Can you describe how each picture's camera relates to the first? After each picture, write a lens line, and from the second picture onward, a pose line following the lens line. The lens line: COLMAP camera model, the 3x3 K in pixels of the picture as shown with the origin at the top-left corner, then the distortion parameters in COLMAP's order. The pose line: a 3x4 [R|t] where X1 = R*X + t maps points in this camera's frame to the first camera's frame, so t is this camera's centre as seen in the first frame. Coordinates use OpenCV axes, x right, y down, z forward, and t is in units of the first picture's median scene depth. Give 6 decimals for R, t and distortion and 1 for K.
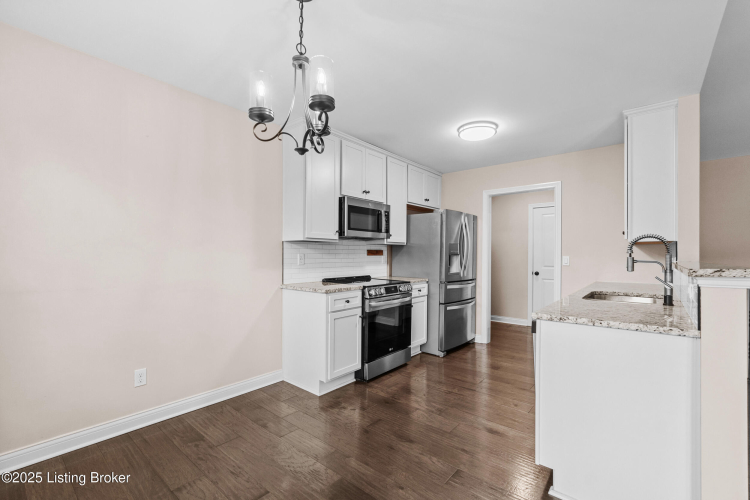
lens RADIAL K [[322.2, 0, 363.4], [0, 322.2, 256.6], [0, 0, 1]] dist [0.000987, 0.000037]
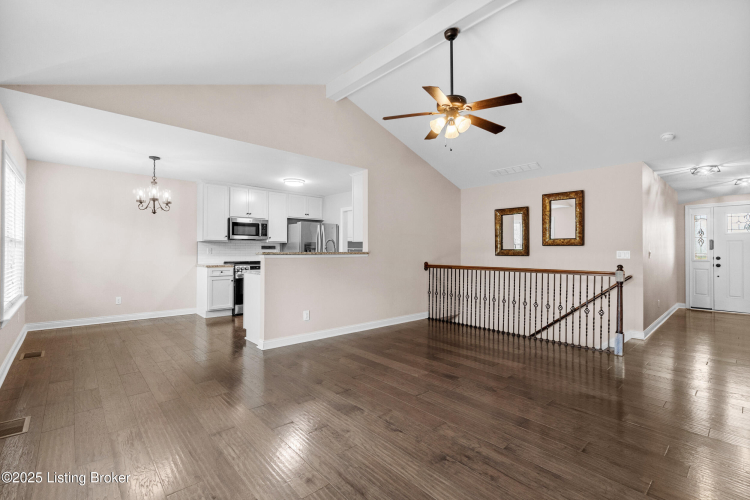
lens RADIAL K [[325.2, 0, 368.0], [0, 325.2, 249.6], [0, 0, 1]] dist [-0.007528, -0.000313]
pose [[0.993758, -0.001259, -0.111547, 0.844416], [0.000344, 0.999966, -0.008225, 0.014204], [0.111554, 0.008135, 0.993725, -0.699920]]
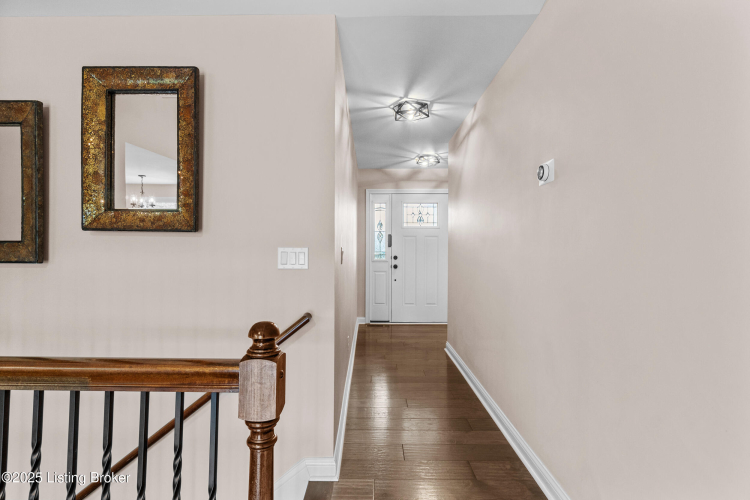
lens RADIAL K [[332.3, 0, 375.0], [0, 332.3, 250.0], [0, 0, 1]] dist [-0.000045, -0.000003]
pose [[0.719364, -0.001169, 0.694632, 1.437068], [-0.000035, 0.999999, 0.001719, 0.011712], [-0.694633, -0.001261, 0.719363, 0.223587]]
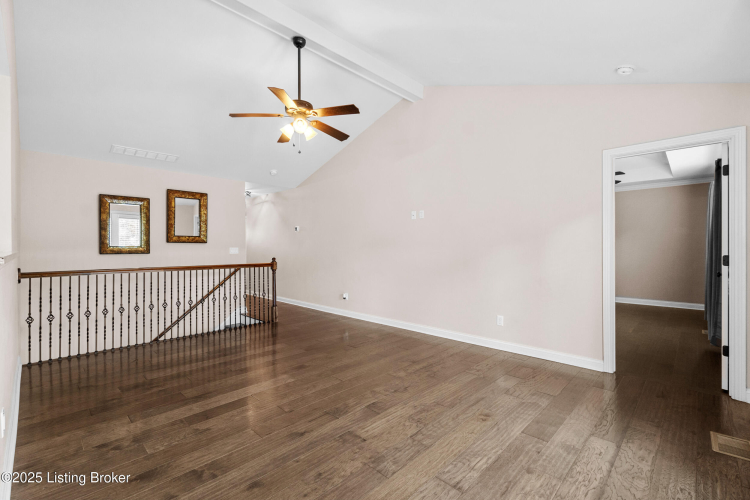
lens RADIAL K [[325.2, 0, 368.0], [0, 325.2, 249.6], [0, 0, 1]] dist [-0.007528, -0.000313]
pose [[0.070367, -0.010716, 0.997464, 0.122260], [0.005521, 0.999931, 0.010353, 0.006138], [-0.997506, 0.004779, 0.070421, -0.112418]]
